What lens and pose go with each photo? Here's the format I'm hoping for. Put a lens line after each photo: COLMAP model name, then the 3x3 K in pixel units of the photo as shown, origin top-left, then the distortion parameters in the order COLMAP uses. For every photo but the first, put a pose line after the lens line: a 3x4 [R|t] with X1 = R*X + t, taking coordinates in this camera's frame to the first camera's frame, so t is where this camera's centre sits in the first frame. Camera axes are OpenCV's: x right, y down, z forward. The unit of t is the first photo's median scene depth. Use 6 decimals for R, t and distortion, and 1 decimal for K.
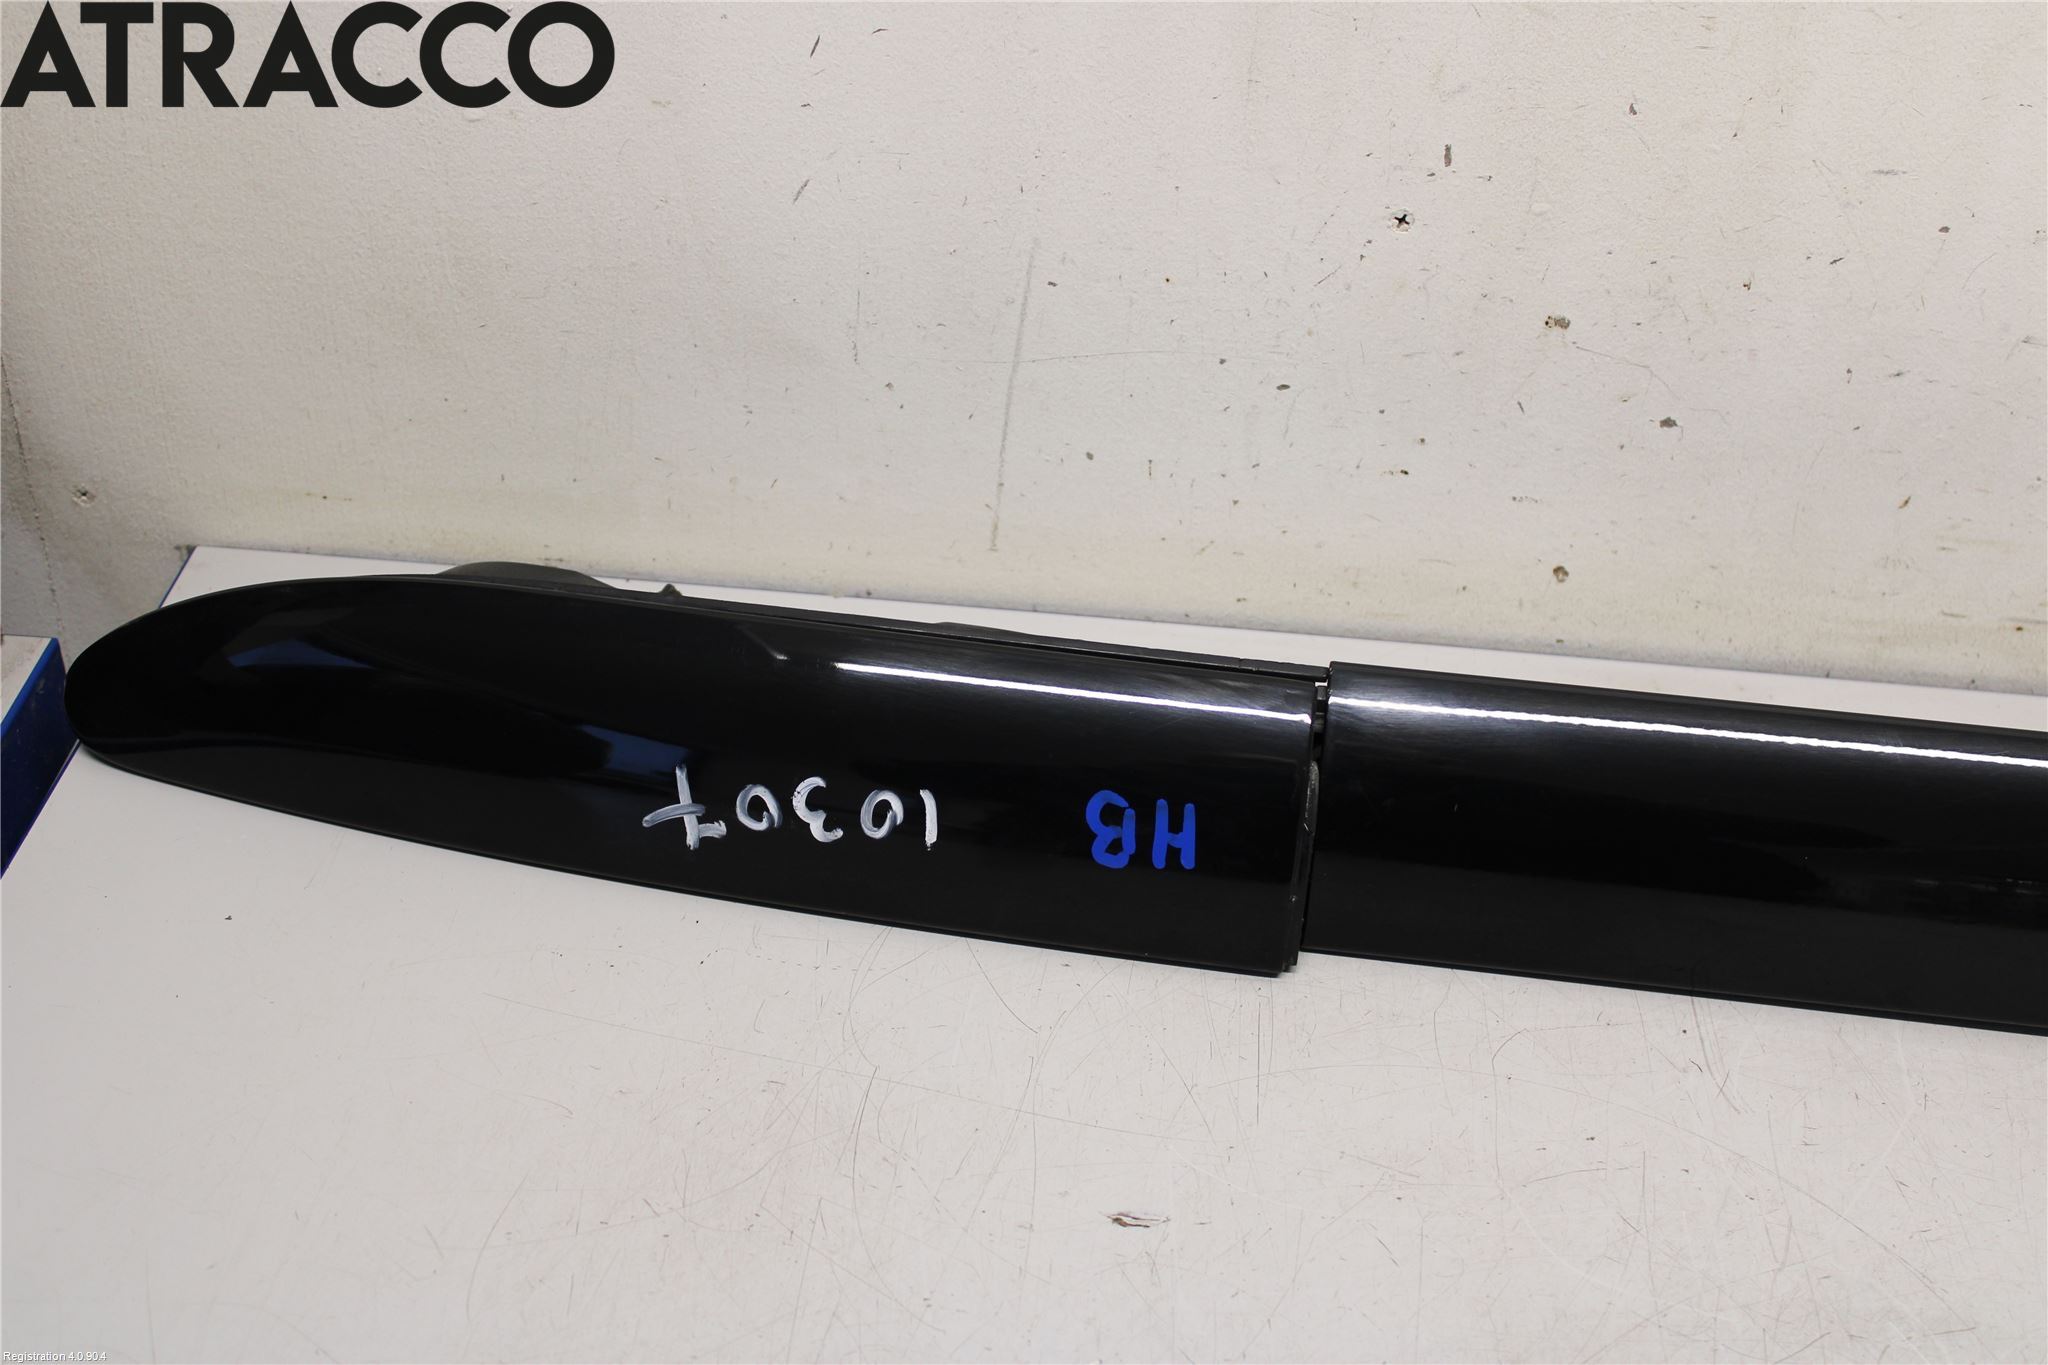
lens RADIAL K [[2659.4, 0, 1021.5], [0, 2659.4, 694.6], [0, 0, 1]] dist [-0.061083, 0.000000]
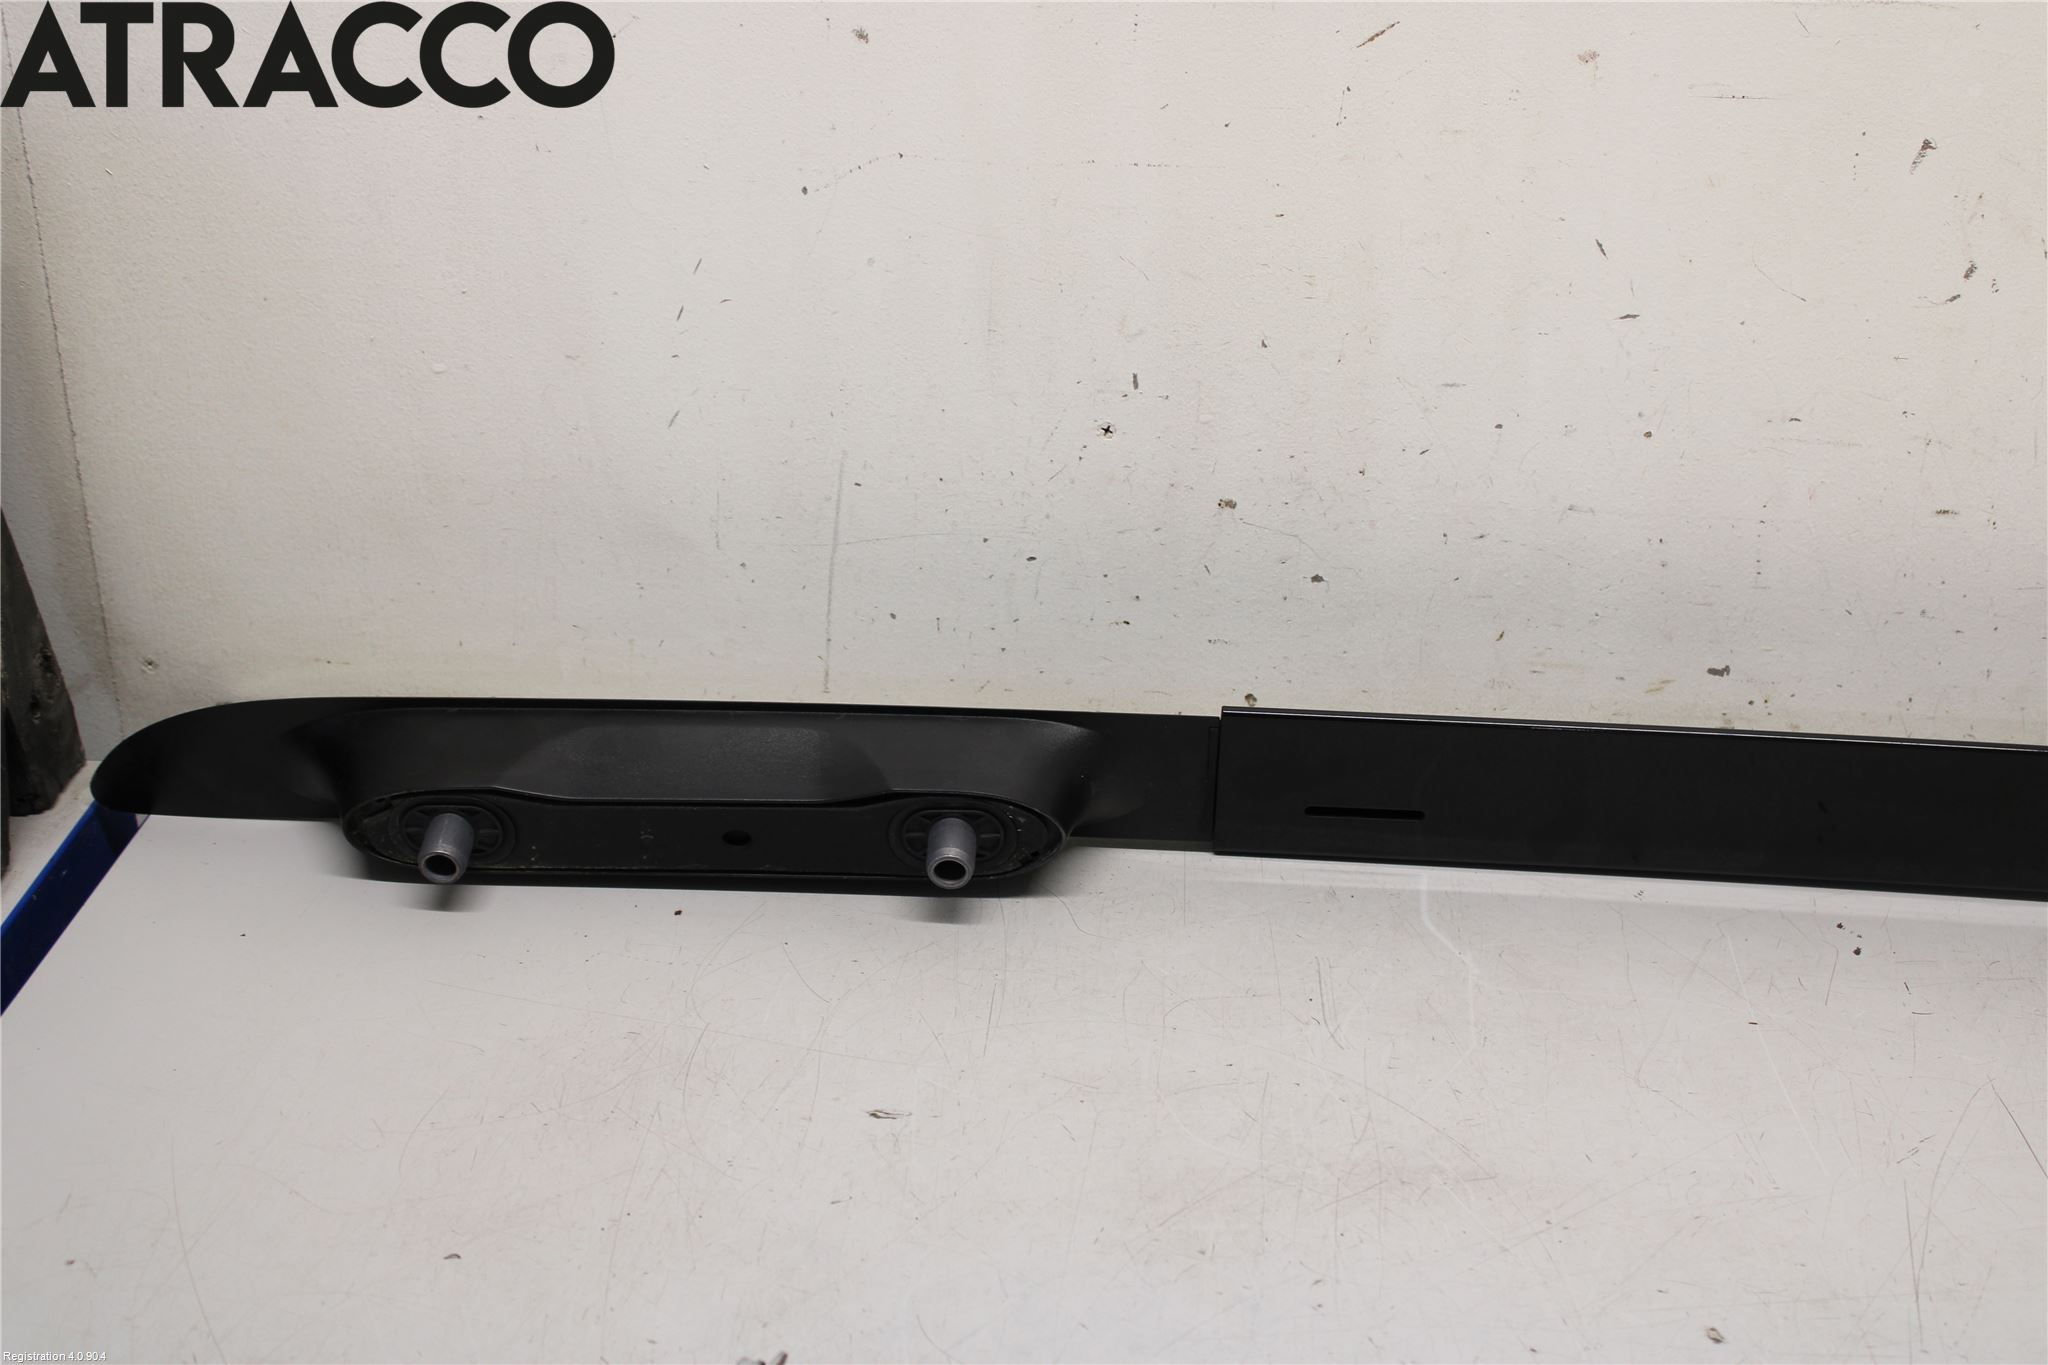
lens RADIAL K [[2613.7, 0, 1026.1], [0, 2613.7, 673.3], [0, 0, 1]] dist [-0.092392, 0.000000]
pose [[0.999804, -0.015286, -0.012612, 0.118860], [0.012982, 0.986043, -0.165985, 0.173231], [0.014973, 0.165789, 0.986048, -0.322599]]
